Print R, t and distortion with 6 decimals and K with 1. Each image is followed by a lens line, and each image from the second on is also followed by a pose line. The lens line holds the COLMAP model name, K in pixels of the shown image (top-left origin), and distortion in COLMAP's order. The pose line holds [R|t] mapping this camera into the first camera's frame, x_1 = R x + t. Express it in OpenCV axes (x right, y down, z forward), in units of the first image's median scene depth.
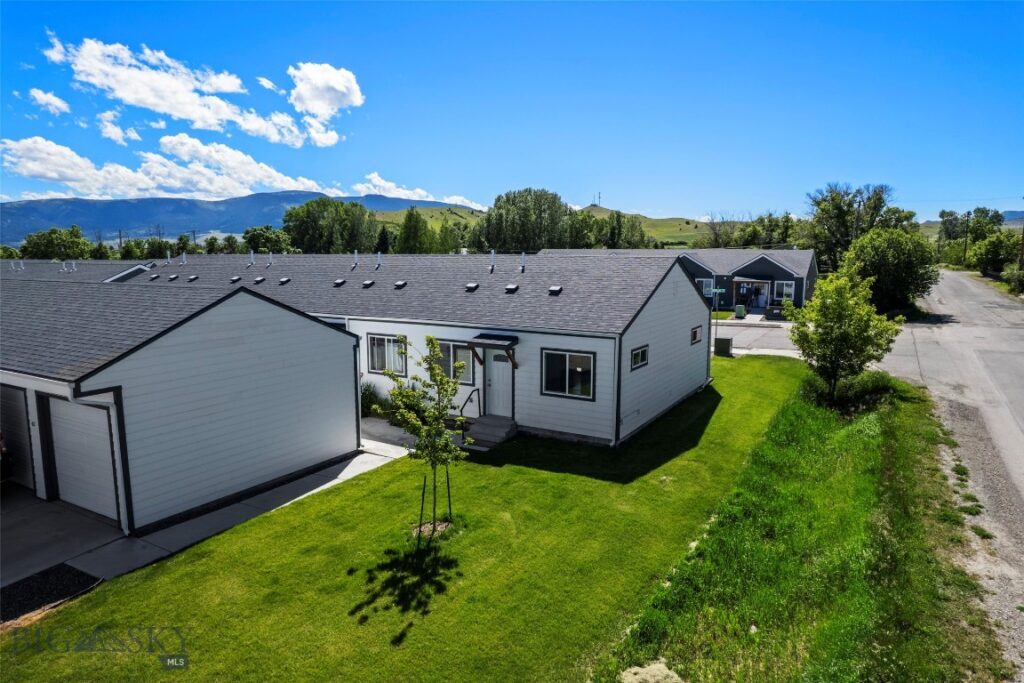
lens RADIAL K [[653.6, 0, 516.4], [0, 653.6, 337.8], [0, 0, 1]] dist [-0.076618, 0.063979]
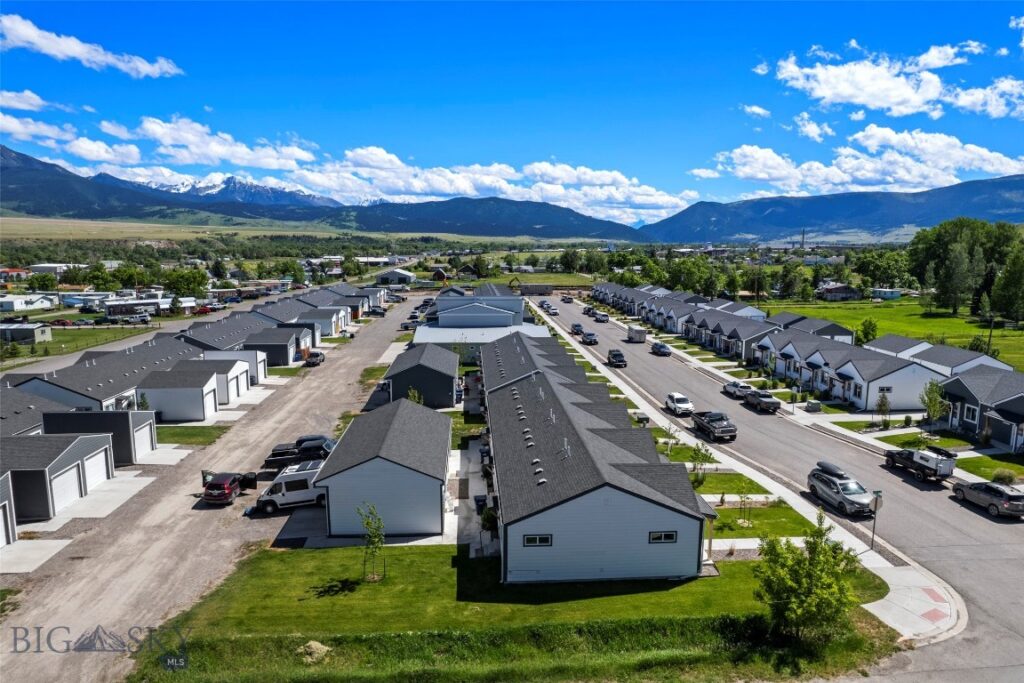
lens RADIAL K [[653.6, 0, 513.8], [0, 653.6, 344.4], [0, 0, 1]] dist [-0.076618, 0.063979]
pose [[0.564113, 0.128574, -0.815626, 1.500083], [-0.113120, 0.990522, 0.077907, -0.610224], [0.817913, 0.048315, 0.573310, -0.023012]]
